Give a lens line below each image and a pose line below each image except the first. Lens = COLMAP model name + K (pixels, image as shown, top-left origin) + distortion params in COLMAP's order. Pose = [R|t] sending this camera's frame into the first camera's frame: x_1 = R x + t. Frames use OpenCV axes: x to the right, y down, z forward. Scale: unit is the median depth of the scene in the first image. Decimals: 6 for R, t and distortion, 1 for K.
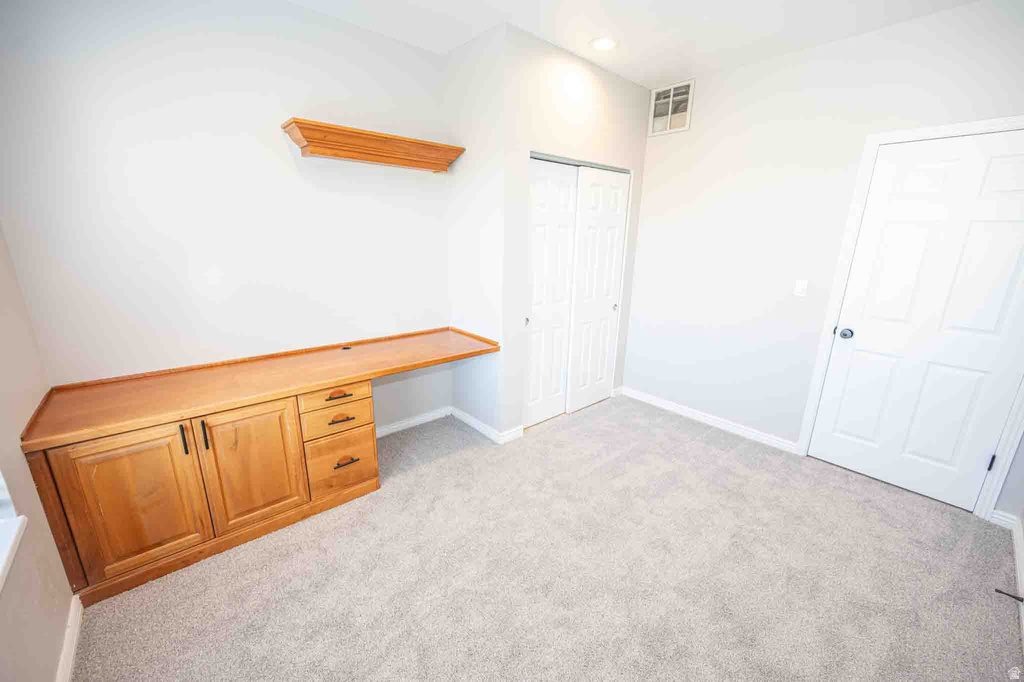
lens RADIAL K [[400.0, 0, 508.6], [0, 400.0, 341.3], [0, 0, 1]] dist [-0.002671, -0.000157]
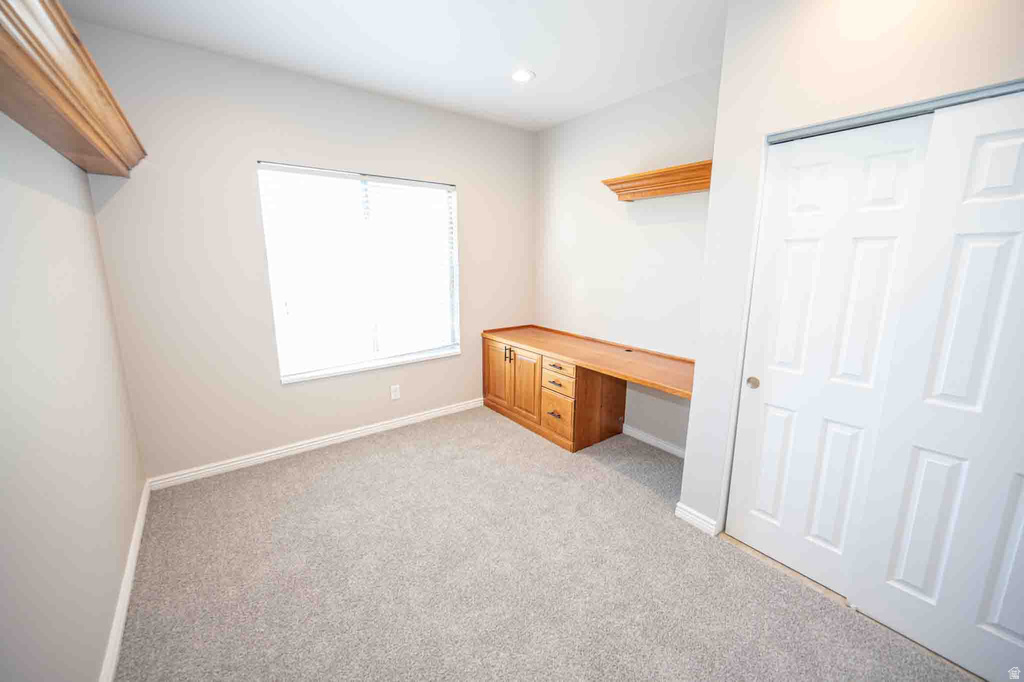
lens RADIAL K [[400.0, 0, 508.6], [0, 400.0, 341.3], [0, 0, 1]] dist [-0.002671, -0.000157]
pose [[-0.071318, 0.190124, -0.979166, 0.996779], [-0.262567, 0.943465, 0.202316, -0.198135], [0.962274, 0.271526, -0.017366, 0.821104]]
